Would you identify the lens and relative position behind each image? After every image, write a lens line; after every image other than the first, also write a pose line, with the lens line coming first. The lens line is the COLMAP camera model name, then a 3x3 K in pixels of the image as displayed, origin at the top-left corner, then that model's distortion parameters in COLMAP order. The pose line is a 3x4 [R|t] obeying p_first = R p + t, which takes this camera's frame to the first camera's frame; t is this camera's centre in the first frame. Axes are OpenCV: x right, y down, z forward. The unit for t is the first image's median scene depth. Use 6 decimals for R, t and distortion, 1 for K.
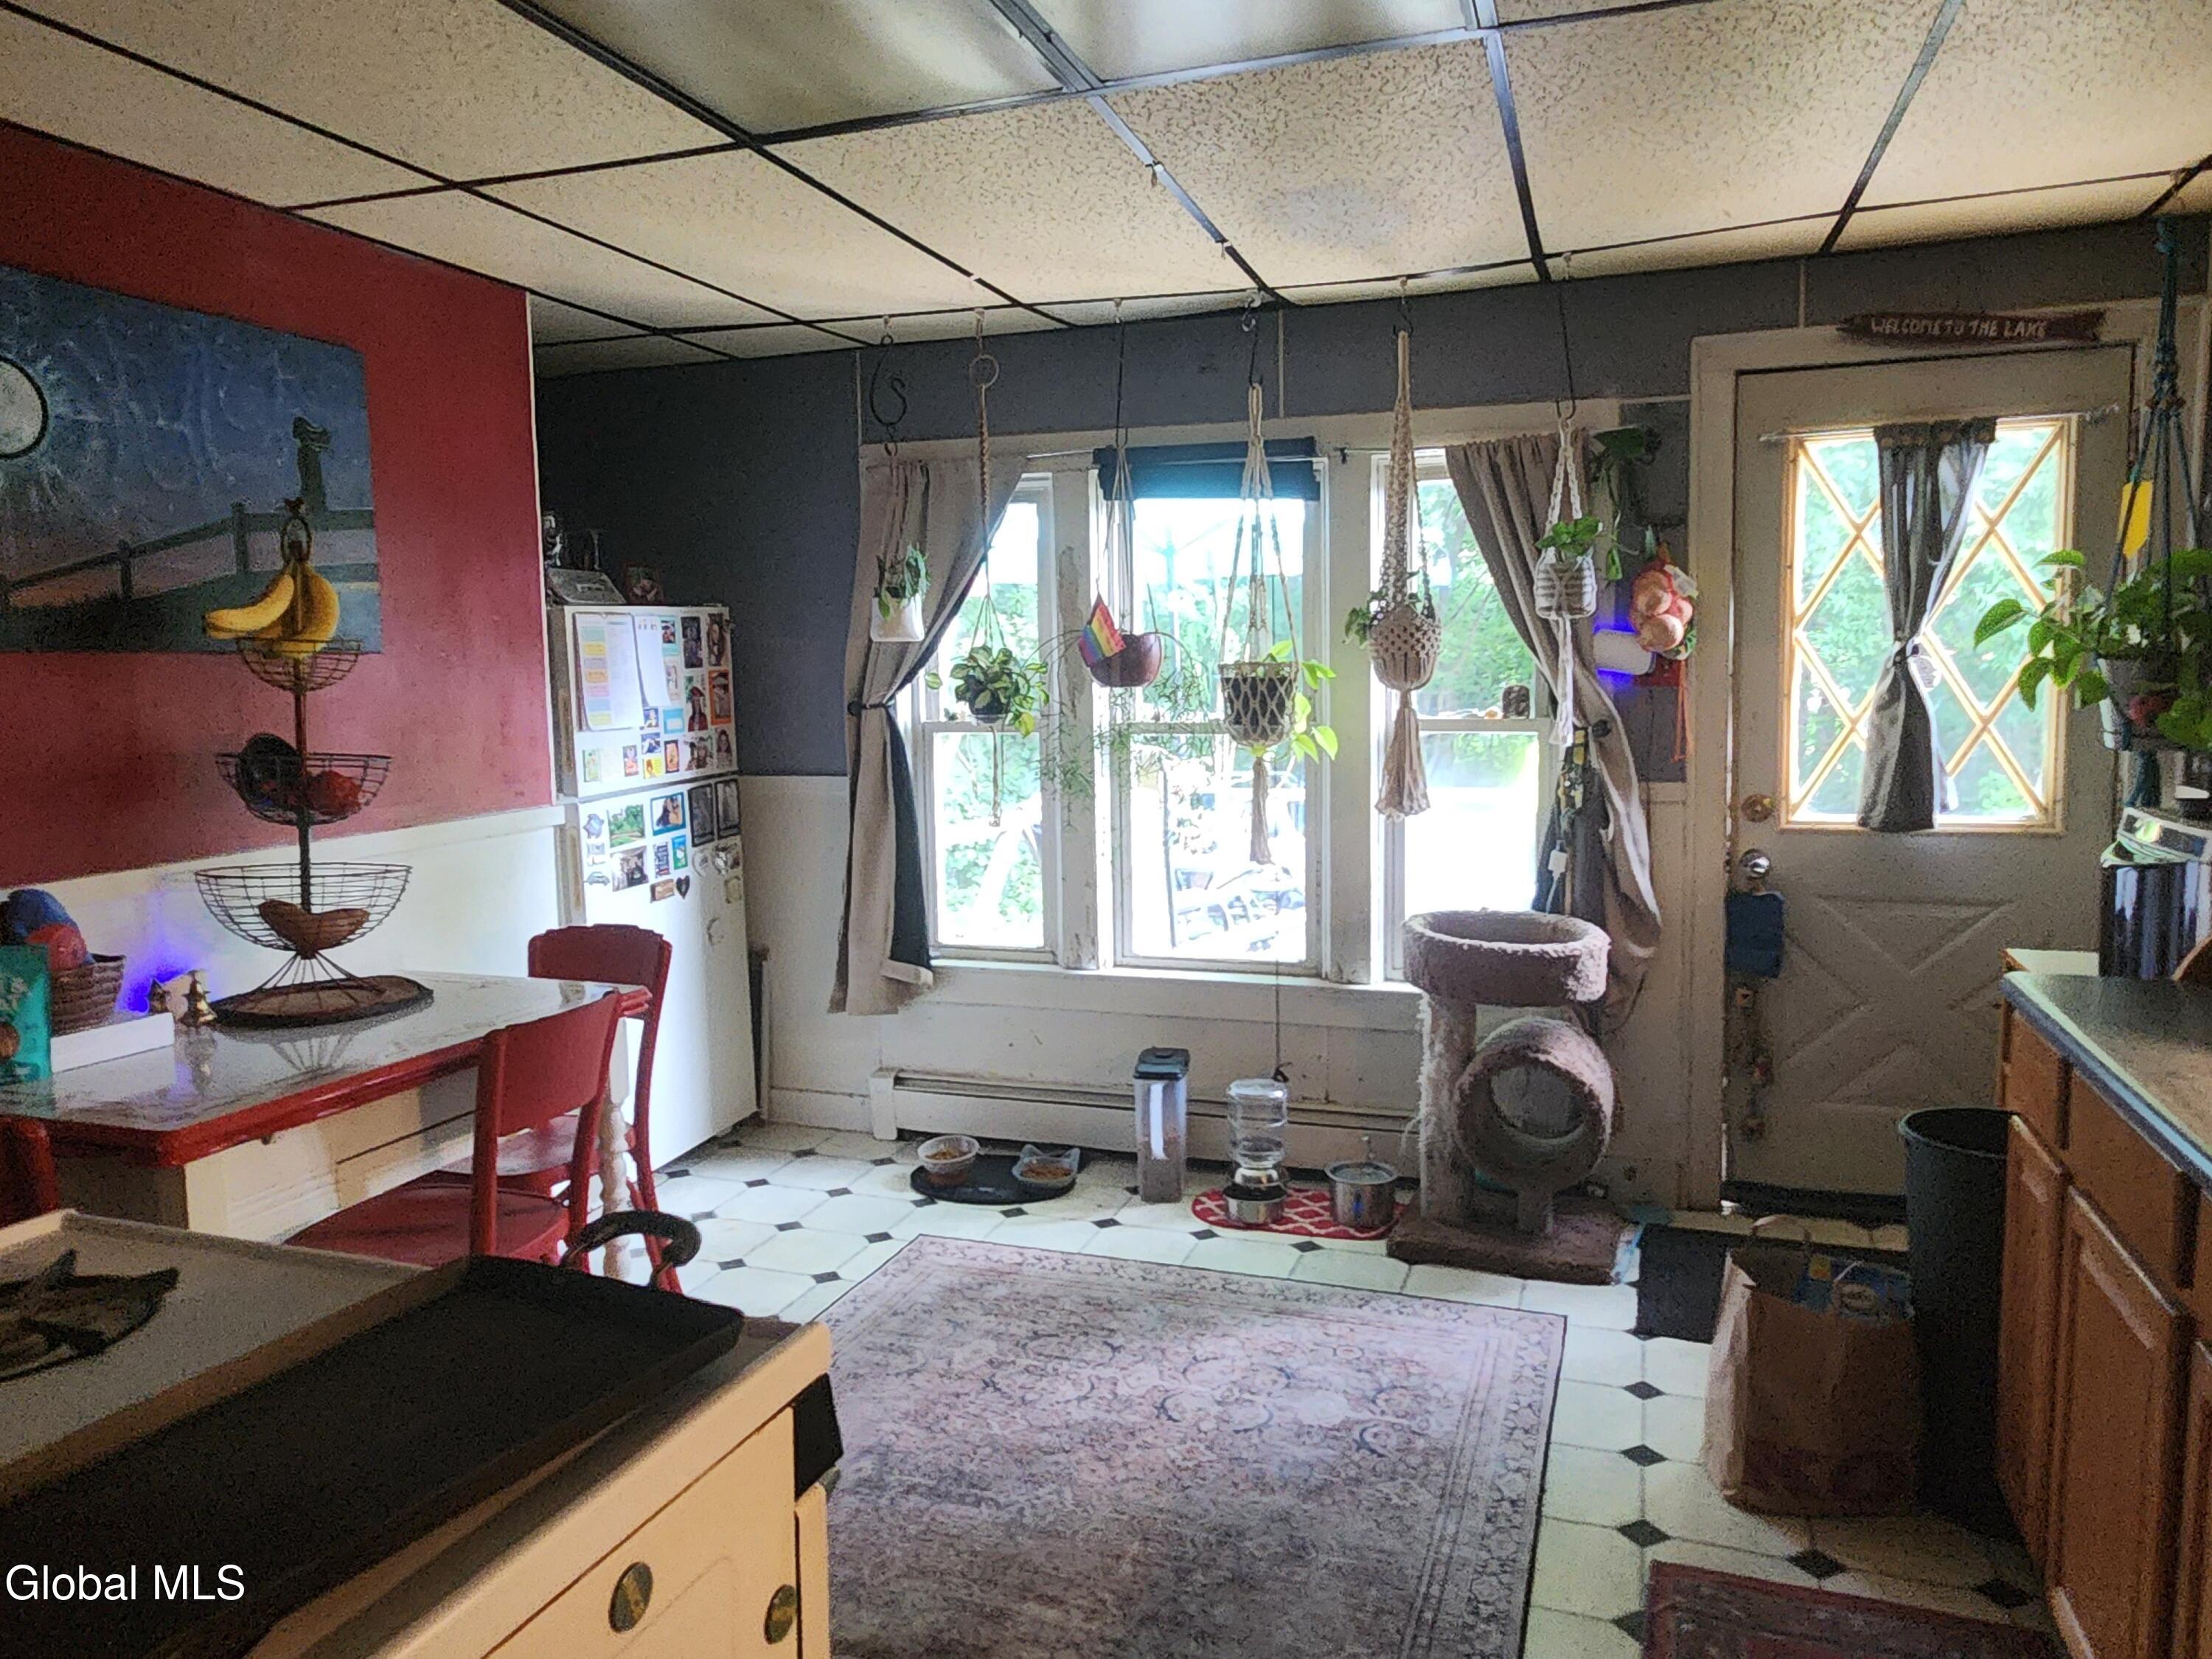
lens RADIAL K [[1563.6, 0, 1055.6], [0, 1563.6, 818.4], [0, 0, 1]] dist [0.007132, 0.001532]
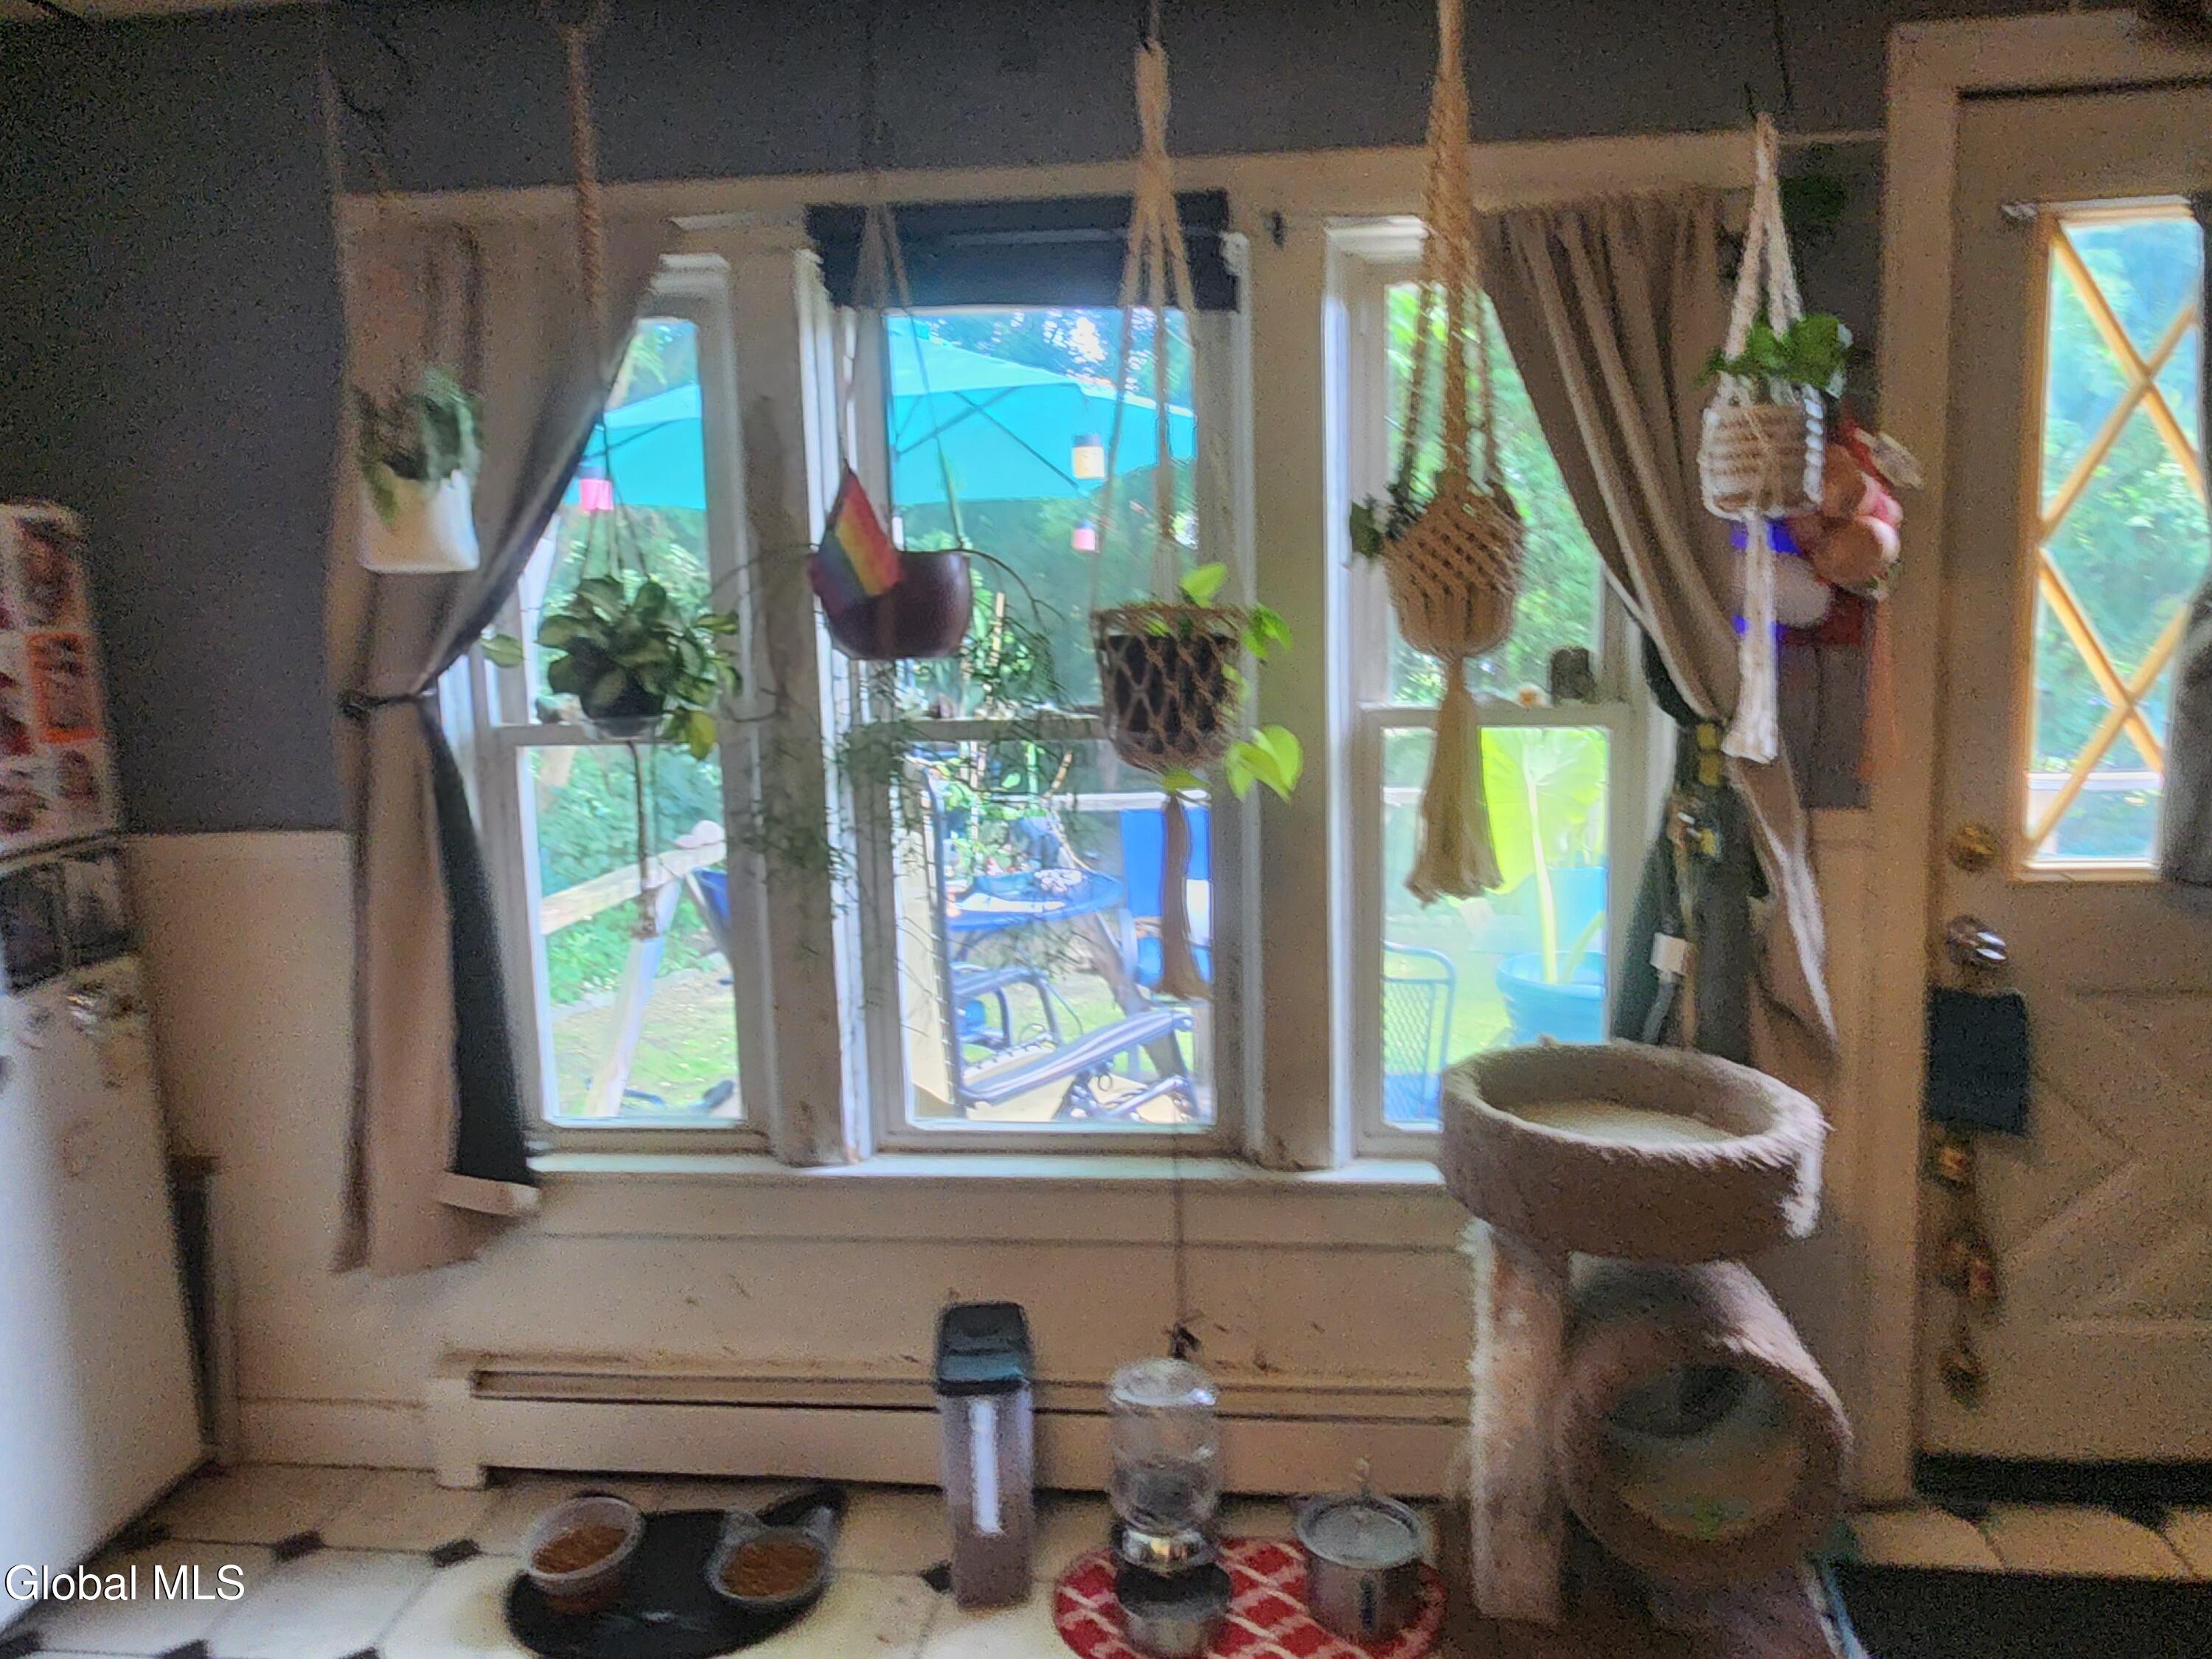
lens RADIAL K [[1529.3, 0, 1106.0], [0, 1529.3, 829.5], [0, 0, 1]] dist [-0.001061, 0.000641]
pose [[0.966150, -0.041418, 0.254633, -0.018684], [0.033503, 0.998813, 0.035344, -0.041405], [-0.255795, -0.025617, 0.966392, 0.473716]]
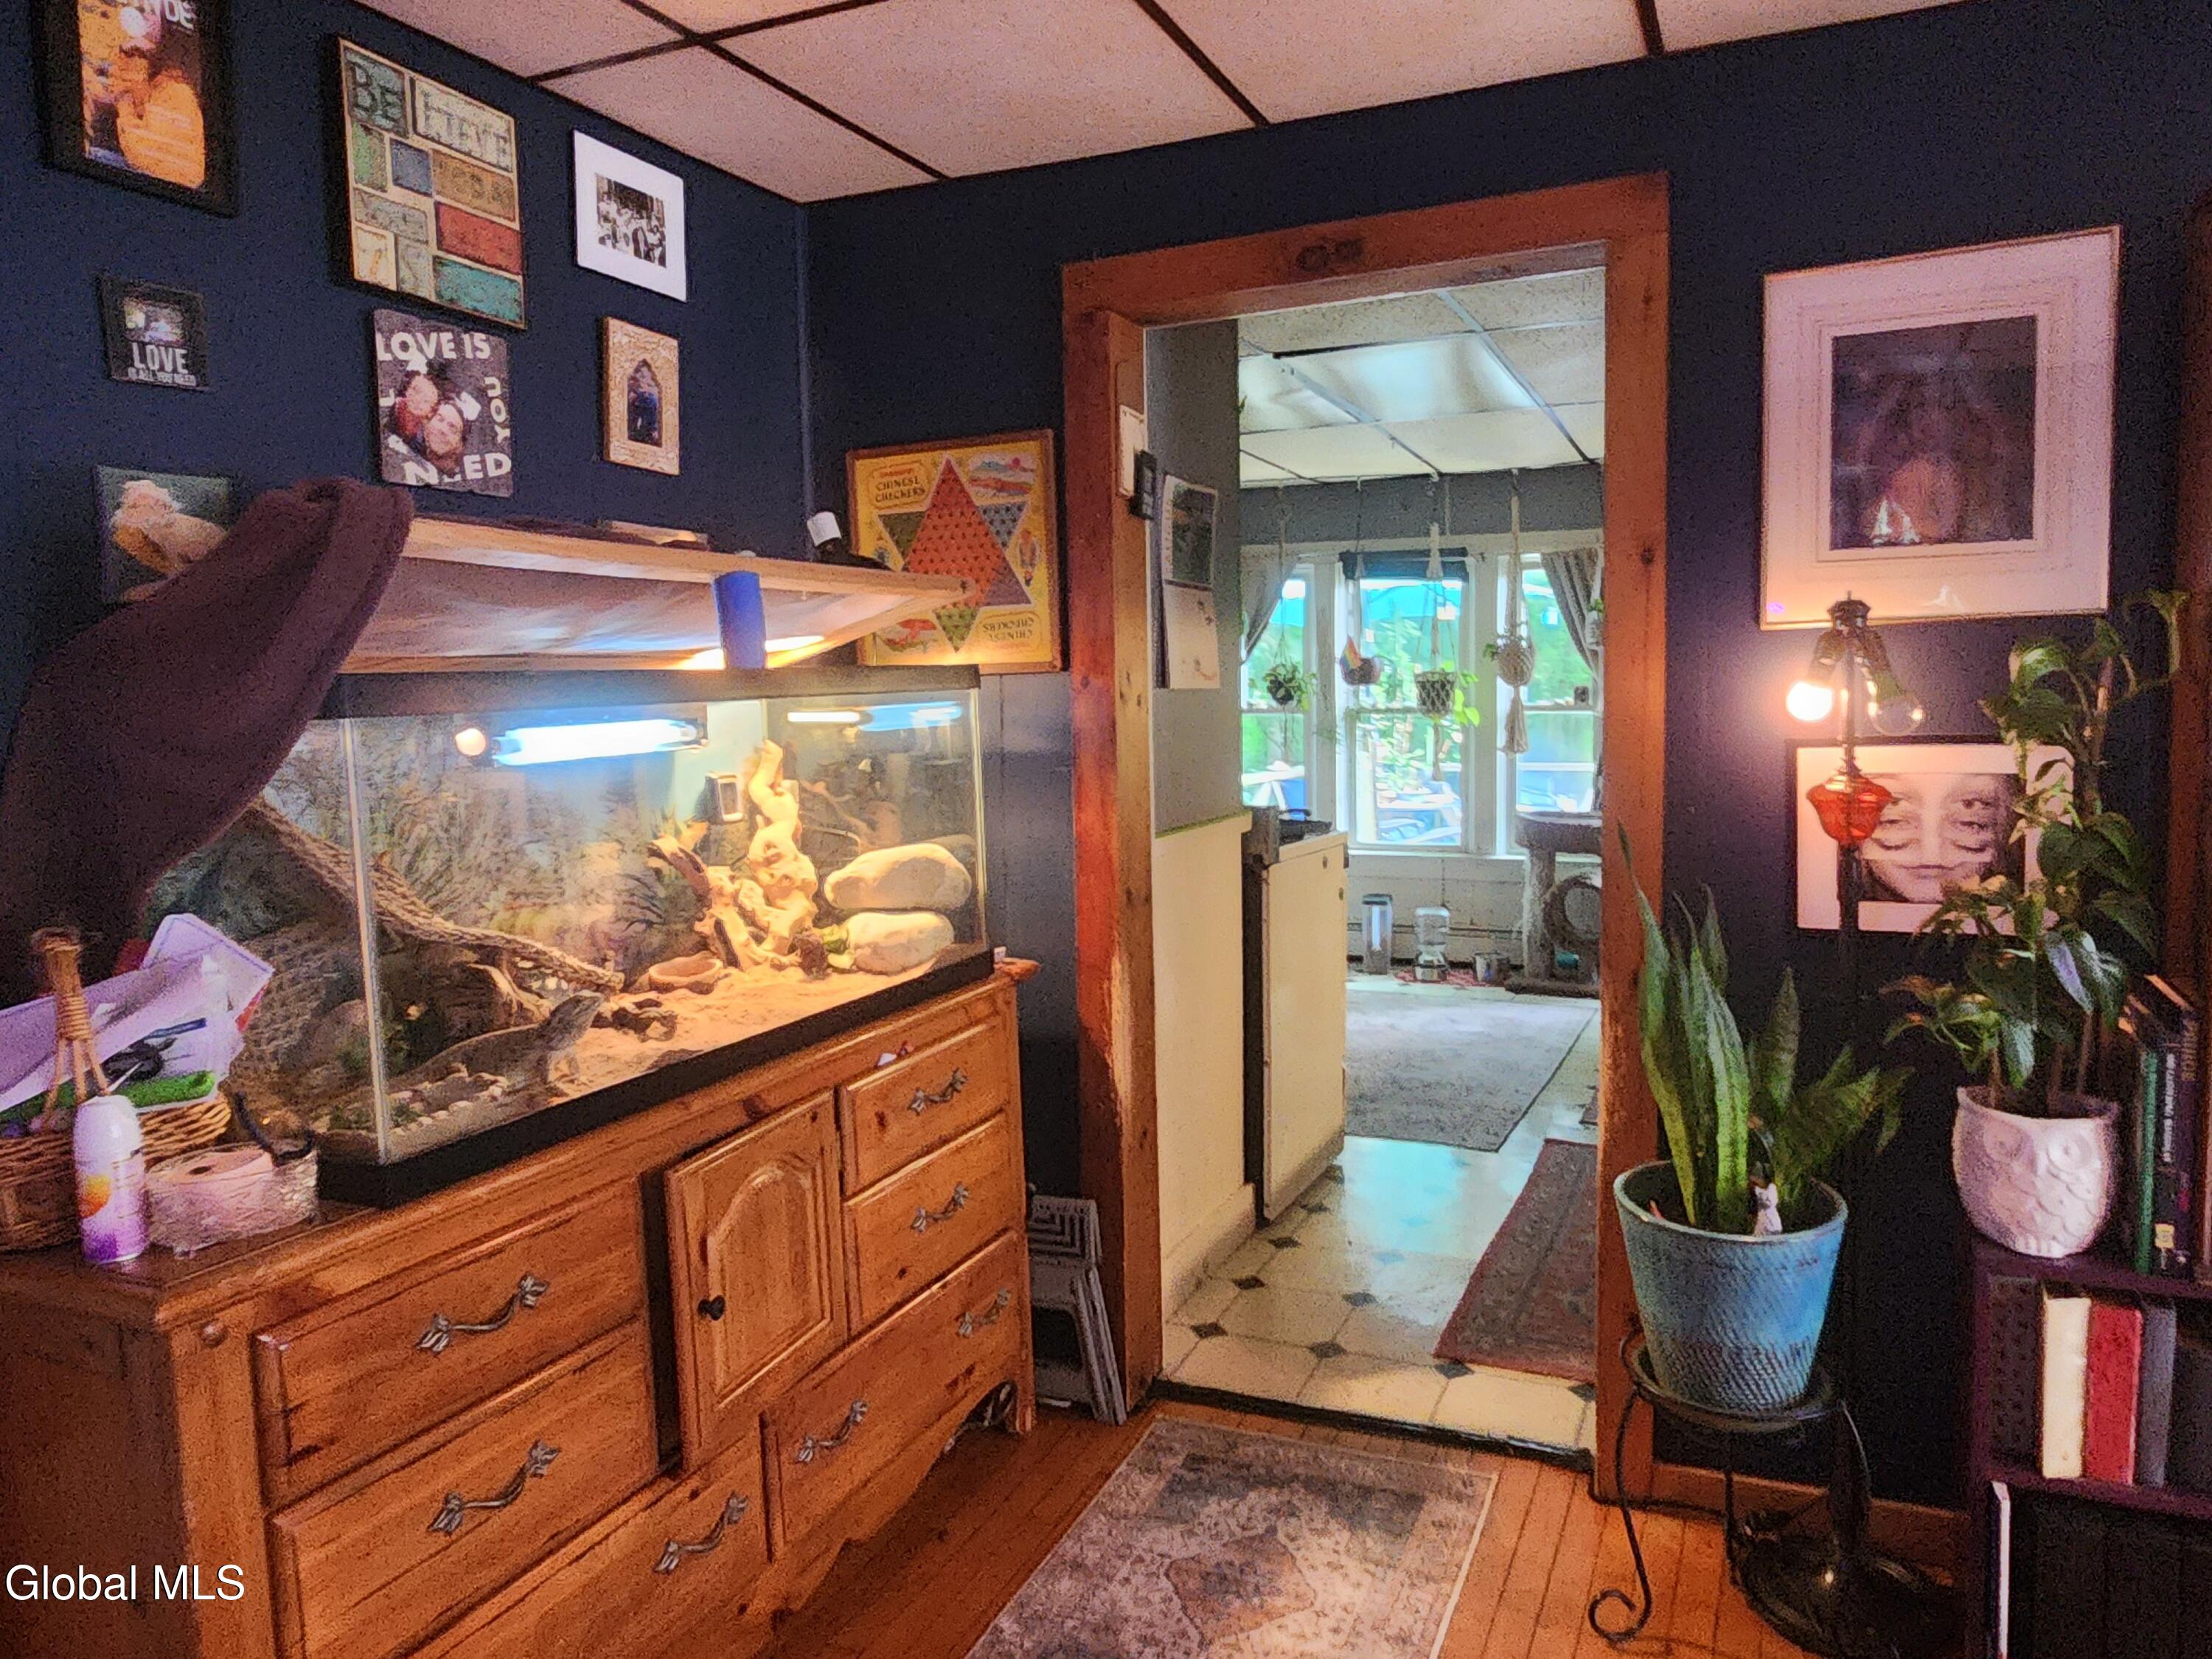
lens RADIAL K [[1500.3, 0, 1104.2], [0, 1500.3, 807.5], [0, 0, 1]] dist [-0.002211, 0.000112]
pose [[0.998374, 0.005697, -0.056712, -0.144949], [-0.005992, 0.999969, -0.005027, 0.063851], [0.056681, 0.005359, 0.998378, -0.713306]]
